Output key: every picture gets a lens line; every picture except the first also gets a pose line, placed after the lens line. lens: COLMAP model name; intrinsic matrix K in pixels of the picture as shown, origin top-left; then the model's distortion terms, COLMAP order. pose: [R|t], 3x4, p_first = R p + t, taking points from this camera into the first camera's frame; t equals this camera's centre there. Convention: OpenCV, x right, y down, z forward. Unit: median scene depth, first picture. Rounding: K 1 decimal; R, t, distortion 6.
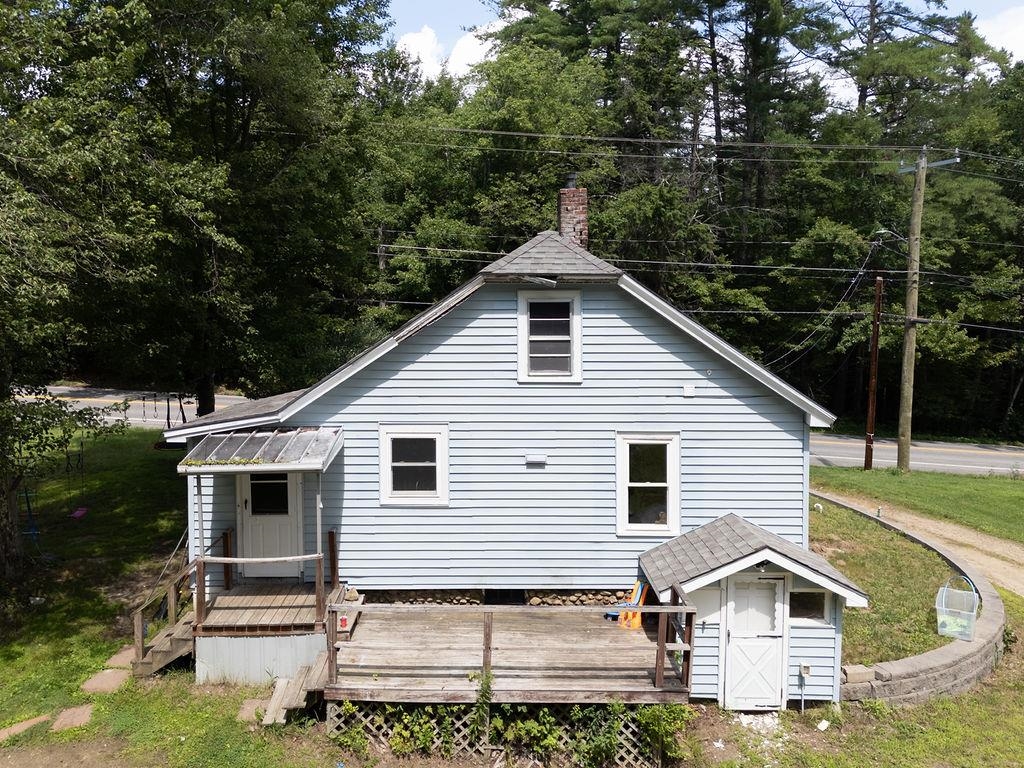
lens RADIAL K [[764.4, 0, 515.1], [0, 764.4, 331.2], [0, 0, 1]] dist [0.065216, -0.049552]
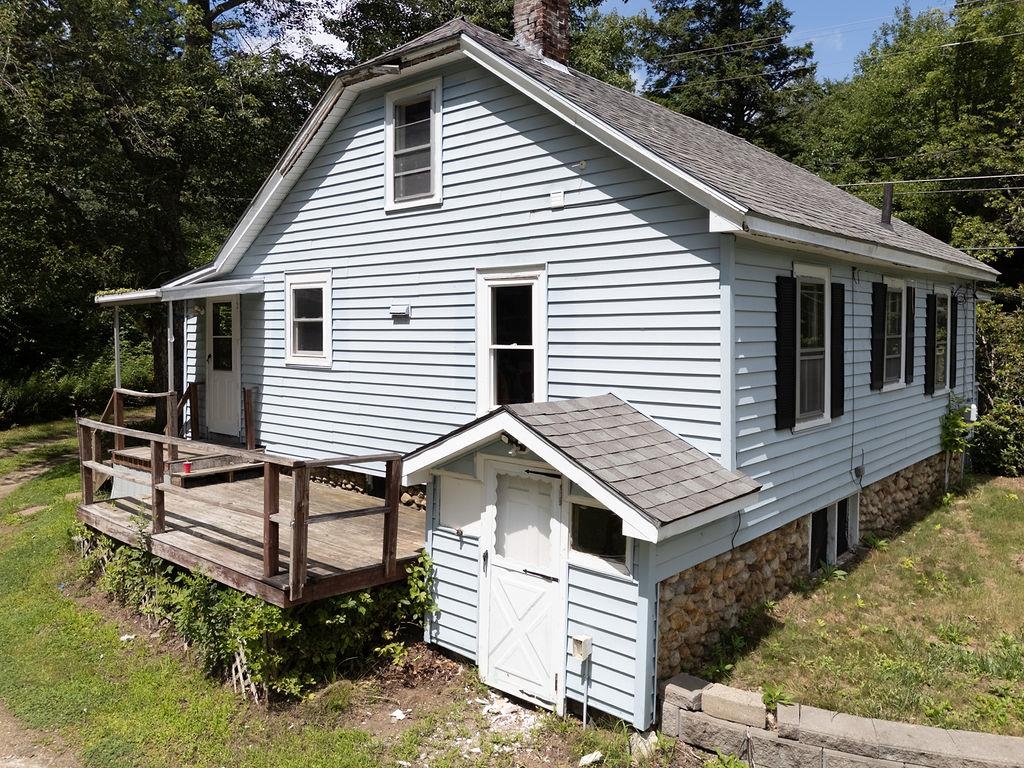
lens RADIAL K [[764.4, 0, 538.5], [0, 764.4, 347.1], [0, 0, 1]] dist [0.065216, -0.049552]
pose [[0.758475, 0.009114, -0.651639, 0.635168], [-0.027823, 0.999443, -0.018407, 0.214489], [0.651108, 0.032091, 0.758306, 0.511885]]
